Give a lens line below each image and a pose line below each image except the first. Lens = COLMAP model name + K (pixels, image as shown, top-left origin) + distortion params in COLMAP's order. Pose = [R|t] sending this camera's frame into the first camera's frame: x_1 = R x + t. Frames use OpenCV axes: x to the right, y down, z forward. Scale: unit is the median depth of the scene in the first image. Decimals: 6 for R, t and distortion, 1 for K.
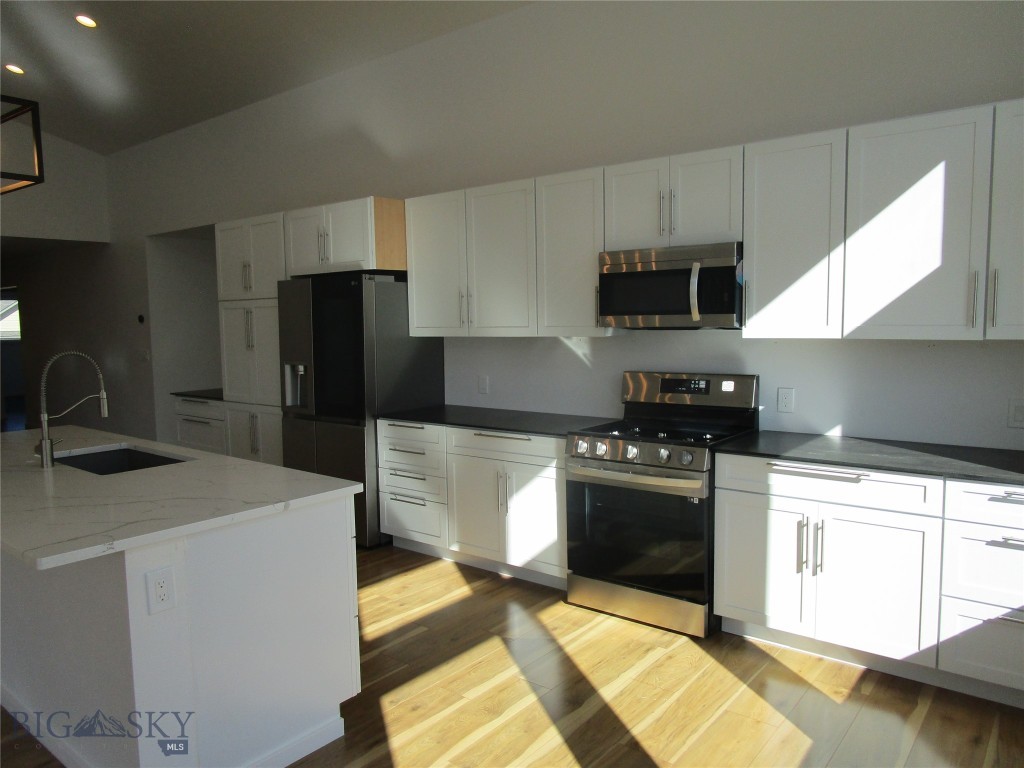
lens RADIAL K [[736.1, 0, 512.0], [0, 736.1, 384.0], [0, 0, 1]] dist [-0.017547, 0.001563]
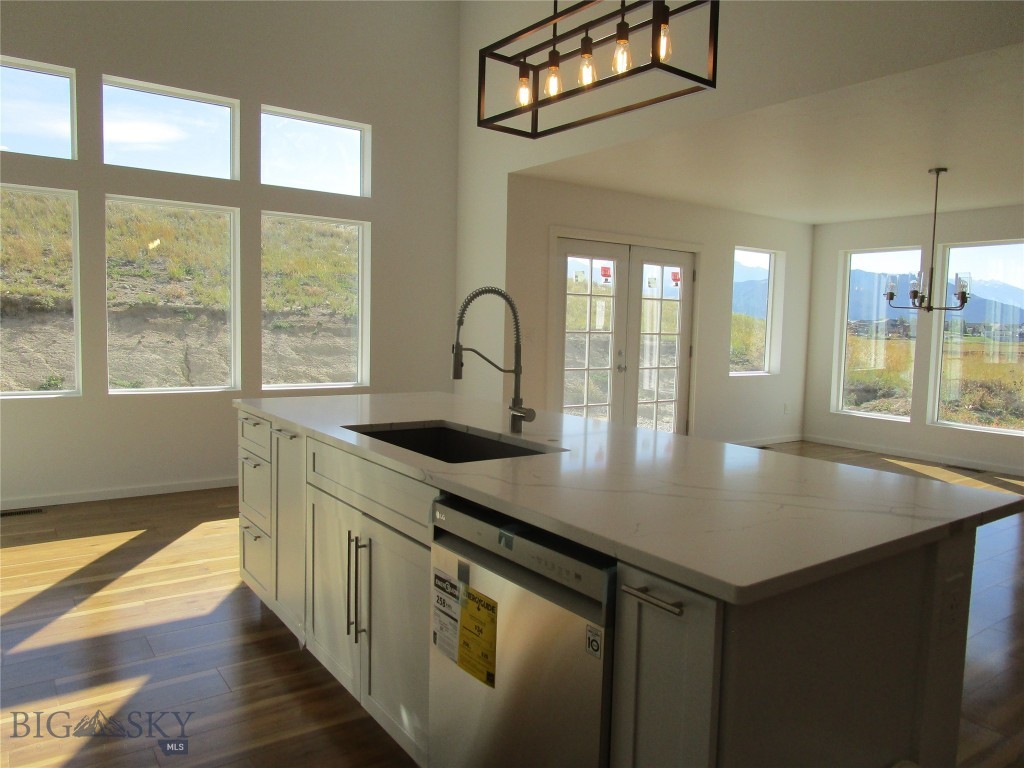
lens RADIAL K [[736.1, 0, 512.0], [0, 736.1, 384.0], [0, 0, 1]] dist [-0.017547, 0.001563]
pose [[-0.963259, -0.032562, 0.266592, -0.914184], [0.012783, 0.985940, 0.166610, -0.080593], [-0.268268, 0.163896, -0.949300, 1.907187]]
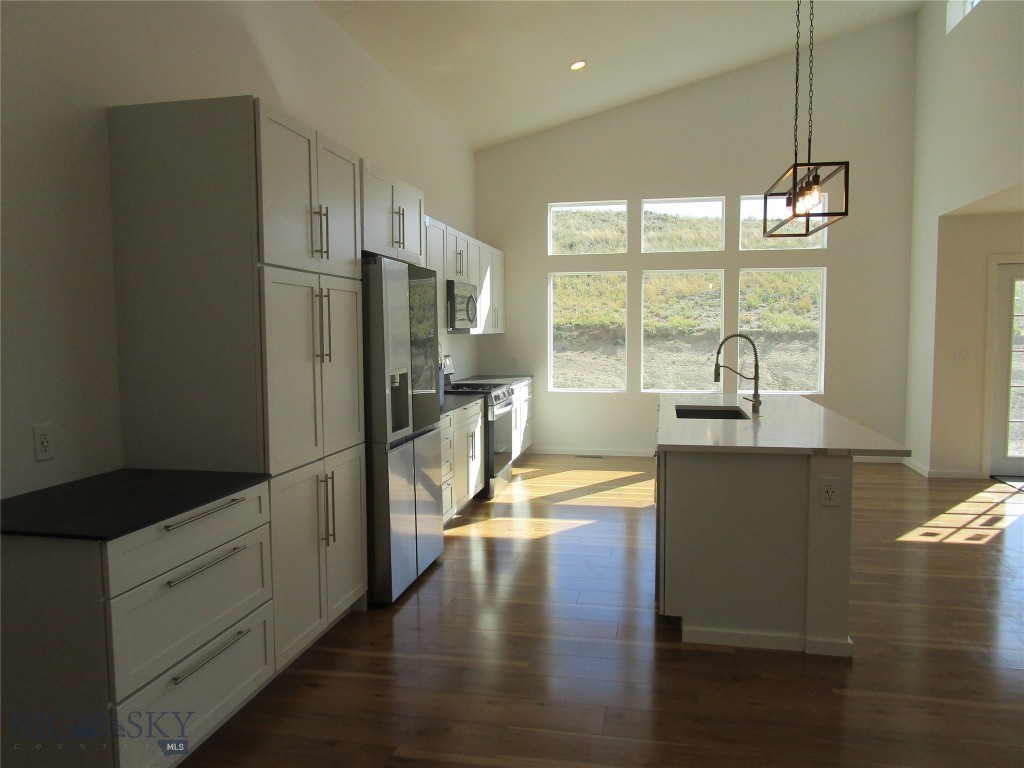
lens RADIAL K [[736.1, 0, 512.0], [0, 736.1, 384.0], [0, 0, 1]] dist [-0.017547, 0.001563]
pose [[-0.460621, -0.047213, 0.886341, -1.845063], [0.092785, 0.990552, 0.100984, -0.146854], [-0.882734, 0.128754, -0.451888, 2.253273]]
